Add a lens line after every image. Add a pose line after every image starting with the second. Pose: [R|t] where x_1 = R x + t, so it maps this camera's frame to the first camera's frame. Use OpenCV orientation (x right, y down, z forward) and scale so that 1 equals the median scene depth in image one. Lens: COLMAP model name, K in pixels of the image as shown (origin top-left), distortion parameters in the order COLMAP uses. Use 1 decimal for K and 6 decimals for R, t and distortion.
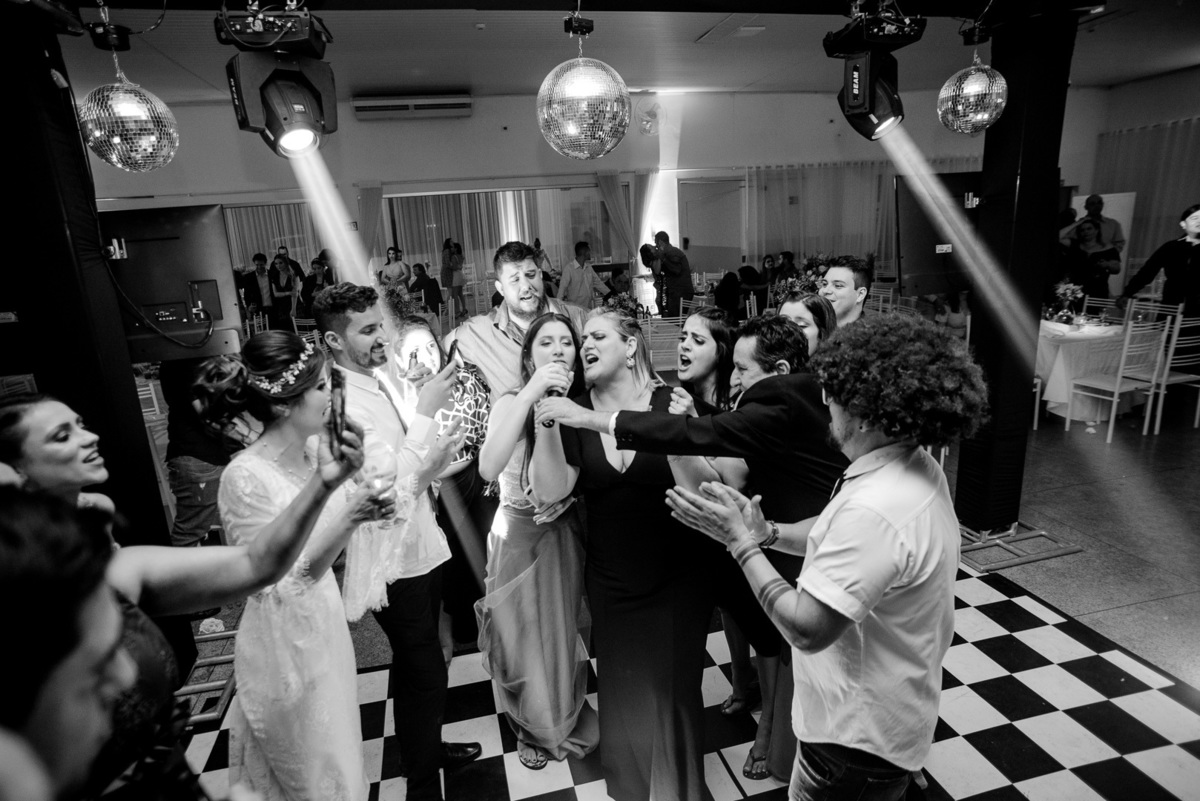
lens RADIAL K [[697.2, 0, 603.2], [0, 697.2, 399.8], [0, 0, 1]] dist [-0.058920, 0.045473]
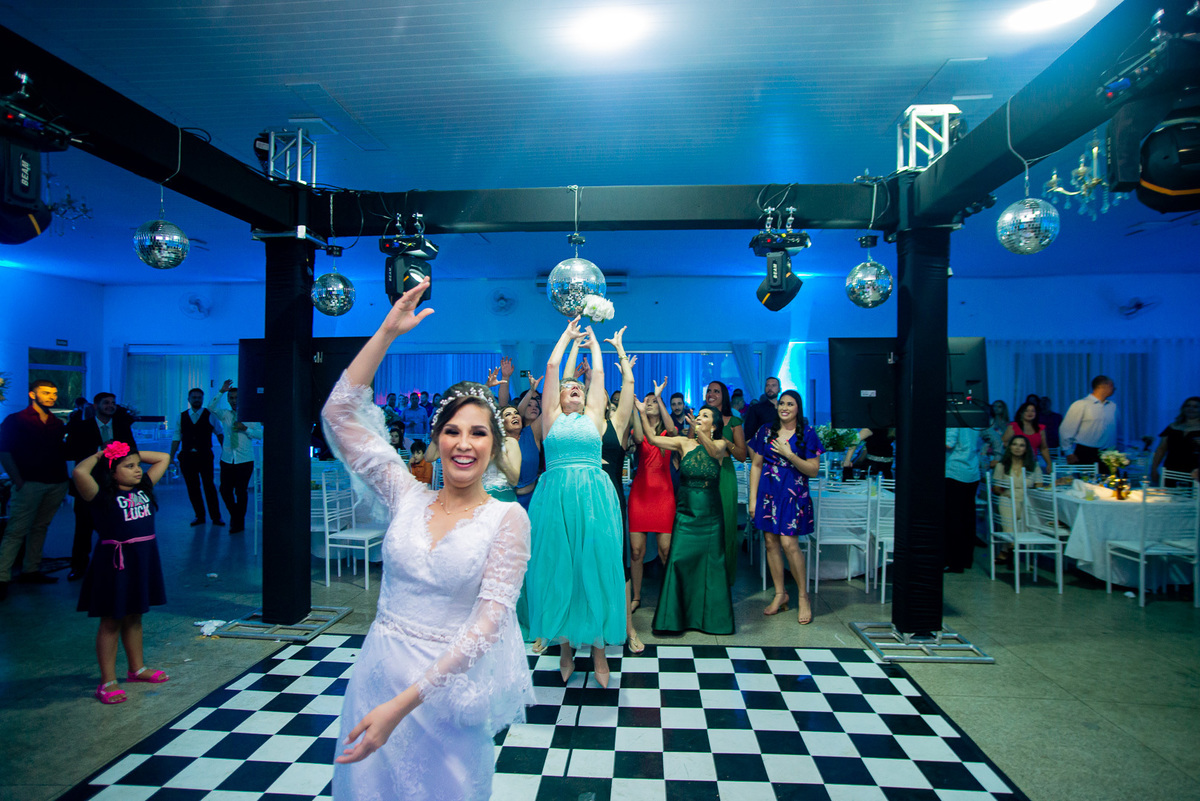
lens RADIAL K [[697.2, 0, 601.6], [0, 697.2, 400.9], [0, 0, 1]] dist [-0.058920, 0.045473]
pose [[0.950847, 0.061008, -0.303593, 0.262451], [-0.131106, 0.967507, -0.216199, 0.086625], [0.280539, 0.245375, 0.927949, -0.203983]]
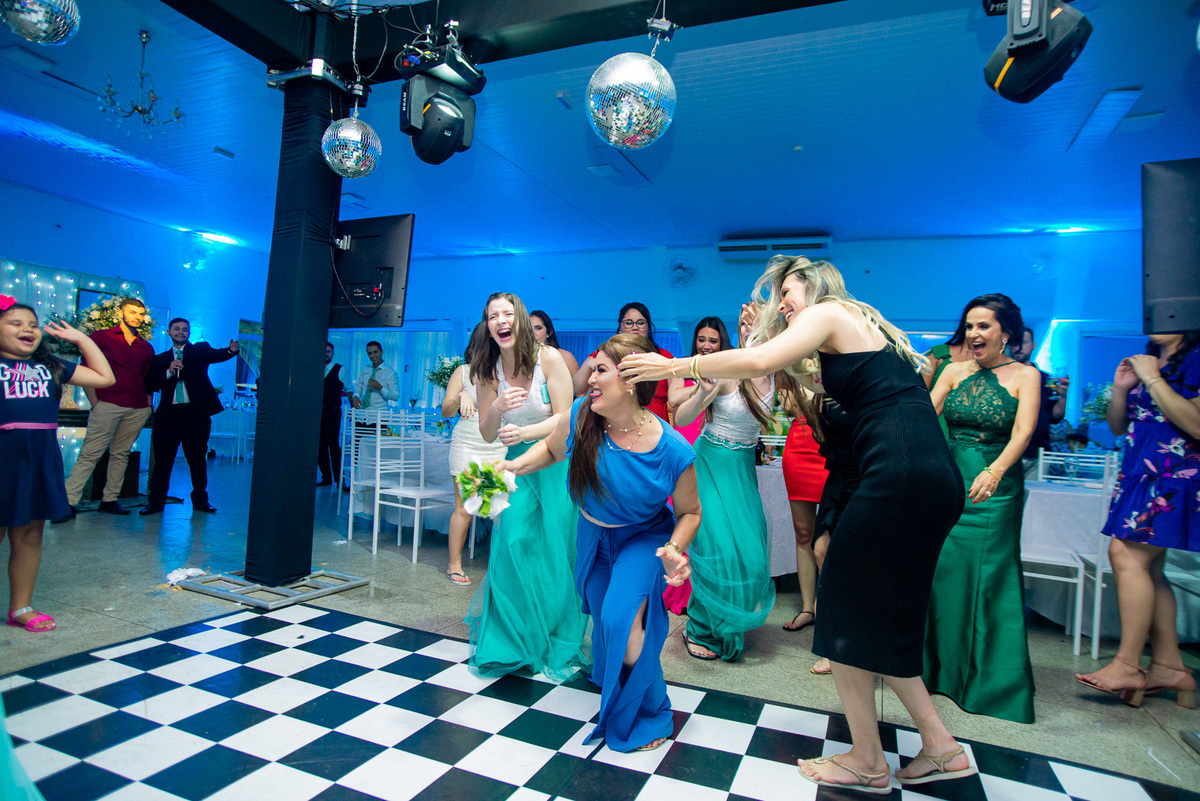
lens RADIAL K [[697.2, 0, 594.2], [0, 697.2, 401.0], [0, 0, 1]] dist [-0.058920, 0.045473]
pose [[0.801565, 0.089755, -0.591132, 0.255421], [-0.246076, 0.950577, -0.189342, 0.104478], [0.544922, 0.297233, 0.784036, 0.153476]]
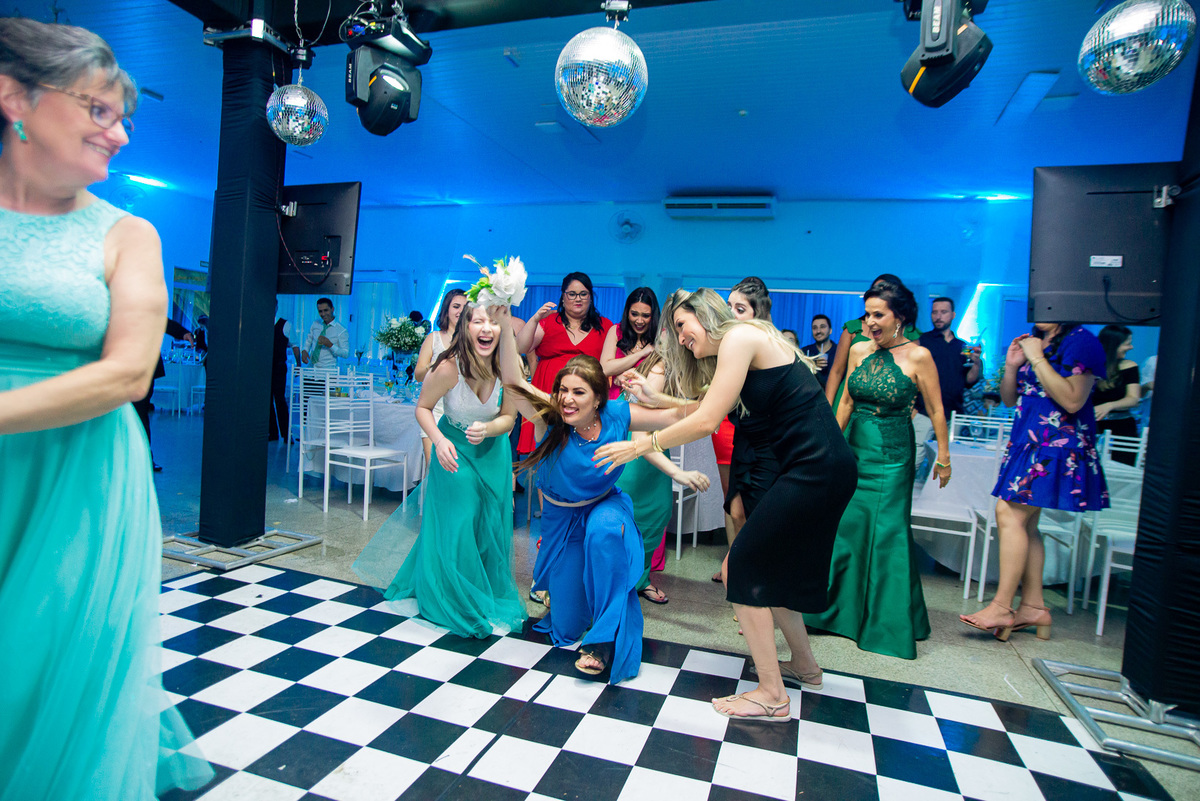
lens RADIAL K [[697.2, 0, 595.5], [0, 697.2, 402.0], [0, 0, 1]] dist [-0.058920, 0.045473]
pose [[0.842886, 0.136902, -0.520385, 0.276465], [-0.239051, 0.961689, -0.134199, 0.090851], [0.482076, 0.237513, 0.843321, 0.123718]]
